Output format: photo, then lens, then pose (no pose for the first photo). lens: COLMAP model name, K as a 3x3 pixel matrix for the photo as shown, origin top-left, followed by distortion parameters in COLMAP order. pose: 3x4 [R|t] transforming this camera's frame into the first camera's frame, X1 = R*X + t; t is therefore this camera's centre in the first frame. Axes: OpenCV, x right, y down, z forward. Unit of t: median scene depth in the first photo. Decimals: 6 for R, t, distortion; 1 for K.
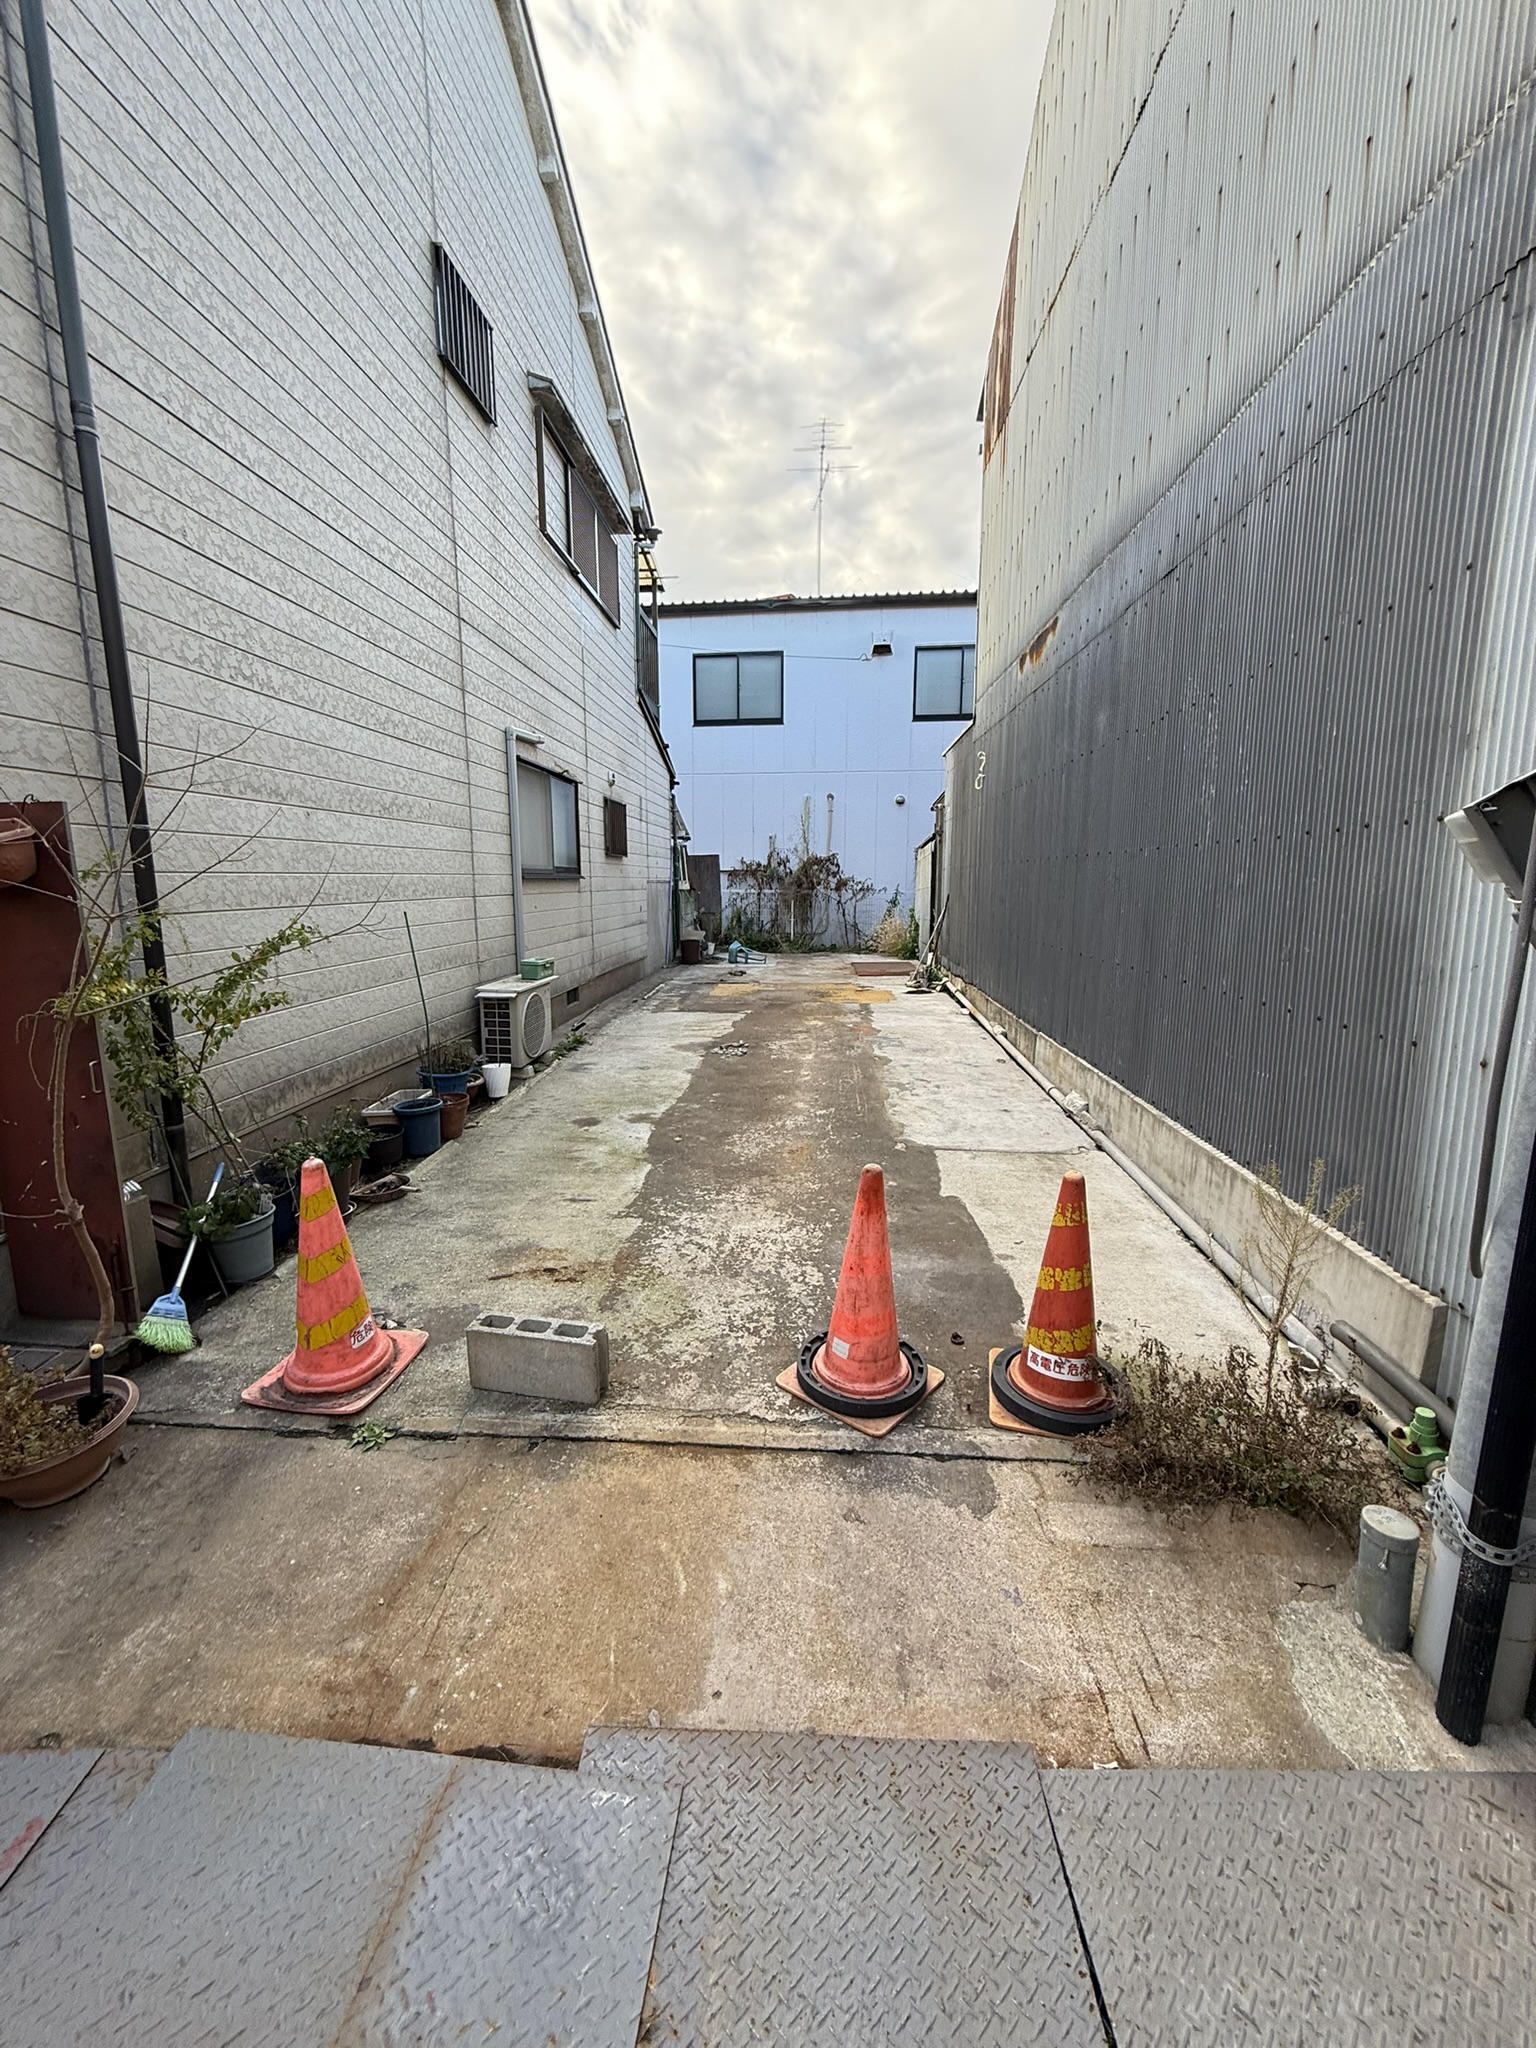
lens RADIAL K [[811.3, 0, 772.7], [0, 811.3, 1015.4], [0, 0, 1]] dist [0.003028, 0.001562]
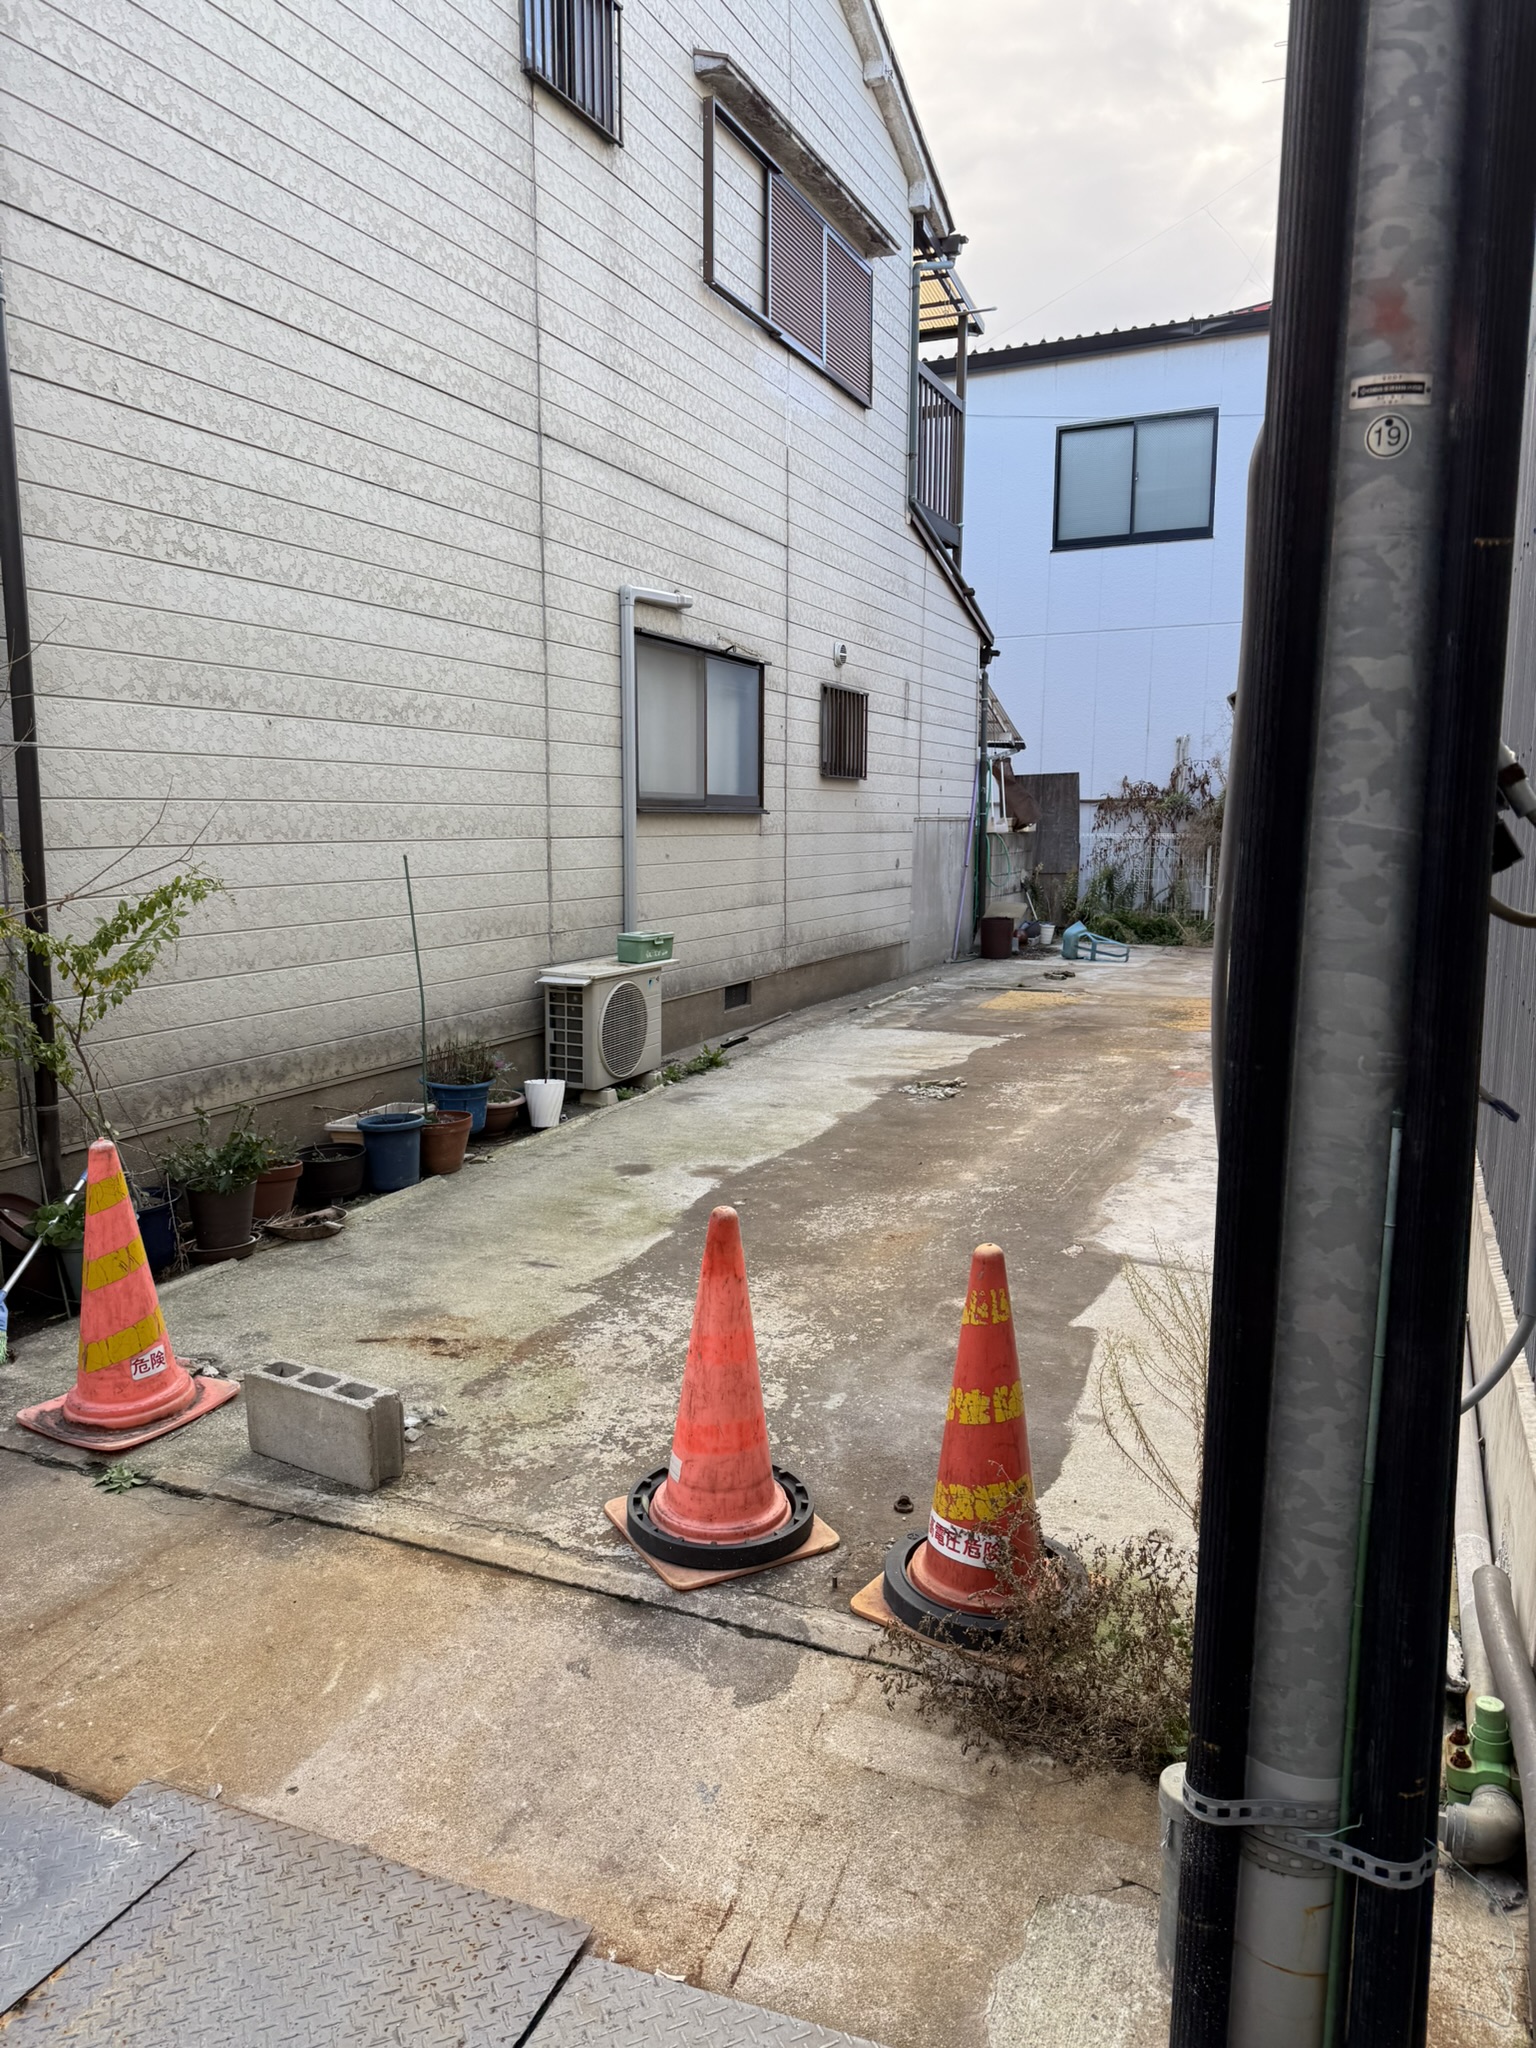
lens RADIAL K [[1433.4, 0, 782.4], [0, 1433.4, 1013.4], [0, 0, 1]] dist [0.060450, -0.071556]
pose [[0.938909, 0.048270, -0.340764, 0.368128], [-0.058552, 0.998085, -0.019947, 0.022949], [0.339149, 0.038681, 0.939937, -0.101708]]
